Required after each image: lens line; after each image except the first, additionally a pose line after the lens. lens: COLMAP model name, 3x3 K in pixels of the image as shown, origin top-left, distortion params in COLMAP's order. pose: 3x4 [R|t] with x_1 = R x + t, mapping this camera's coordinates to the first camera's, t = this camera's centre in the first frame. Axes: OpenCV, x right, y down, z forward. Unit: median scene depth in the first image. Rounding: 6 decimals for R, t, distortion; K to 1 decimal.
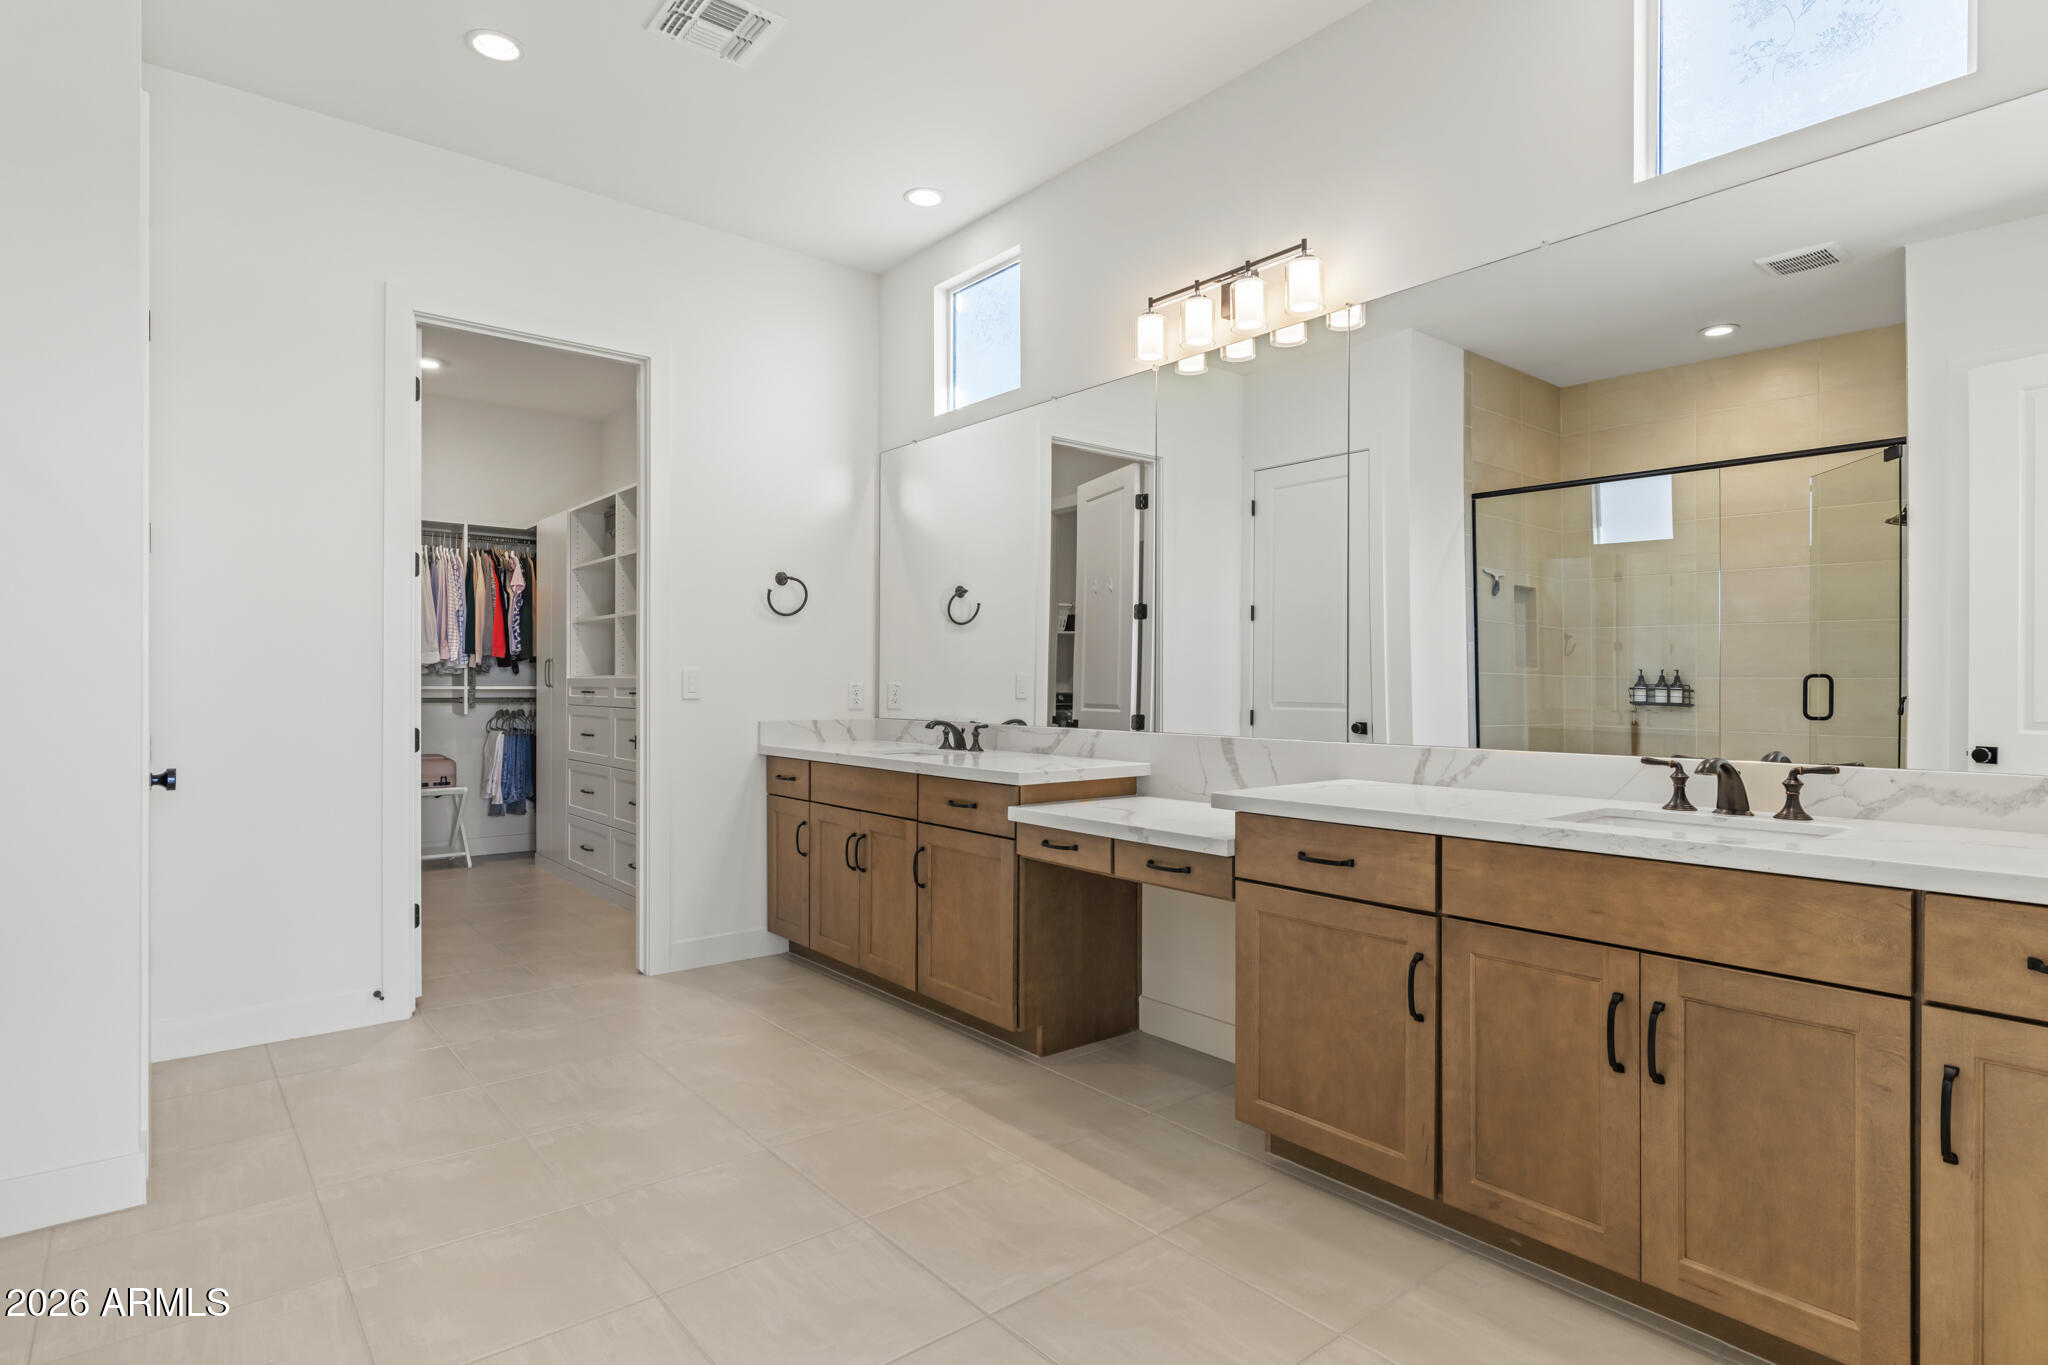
lens RADIAL K [[1073.5, 0, 1023.7], [0, 1073.5, 686.6], [0, 0, 1]] dist [0.007932, 0.000696]
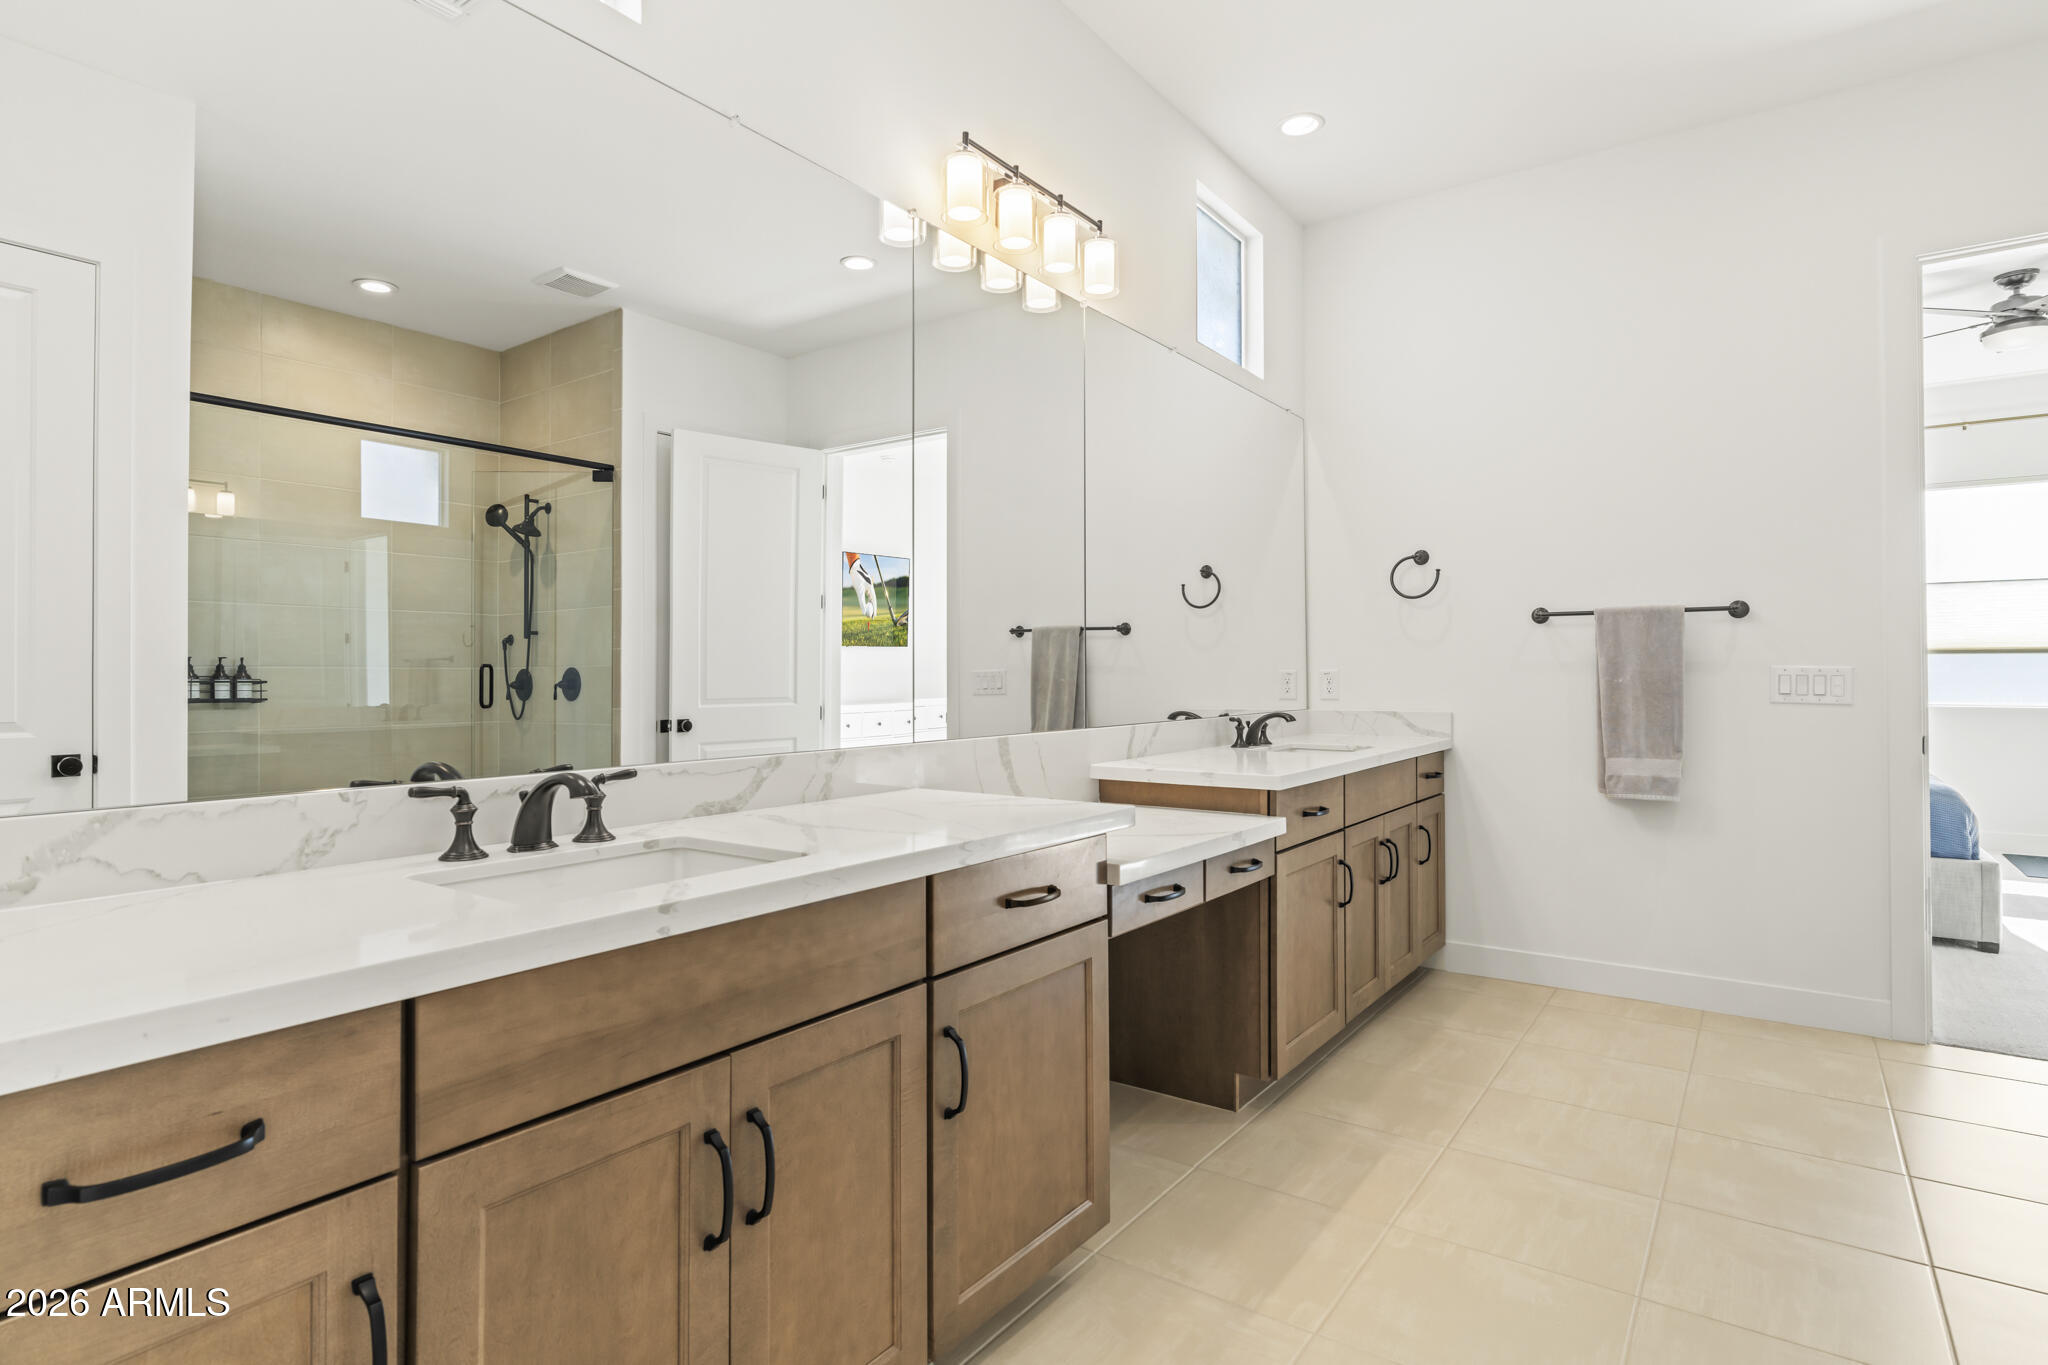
lens RADIAL K [[1073.5, 0, 1022.6], [0, 1073.5, 663.3], [0, 0, 1]] dist [0.007932, 0.000696]
pose [[-0.264177, 0.007940, 0.964441, -0.566183], [0.006683, 0.999957, -0.006401, -0.003398], [-0.964451, 0.004754, -0.264219, 1.128426]]
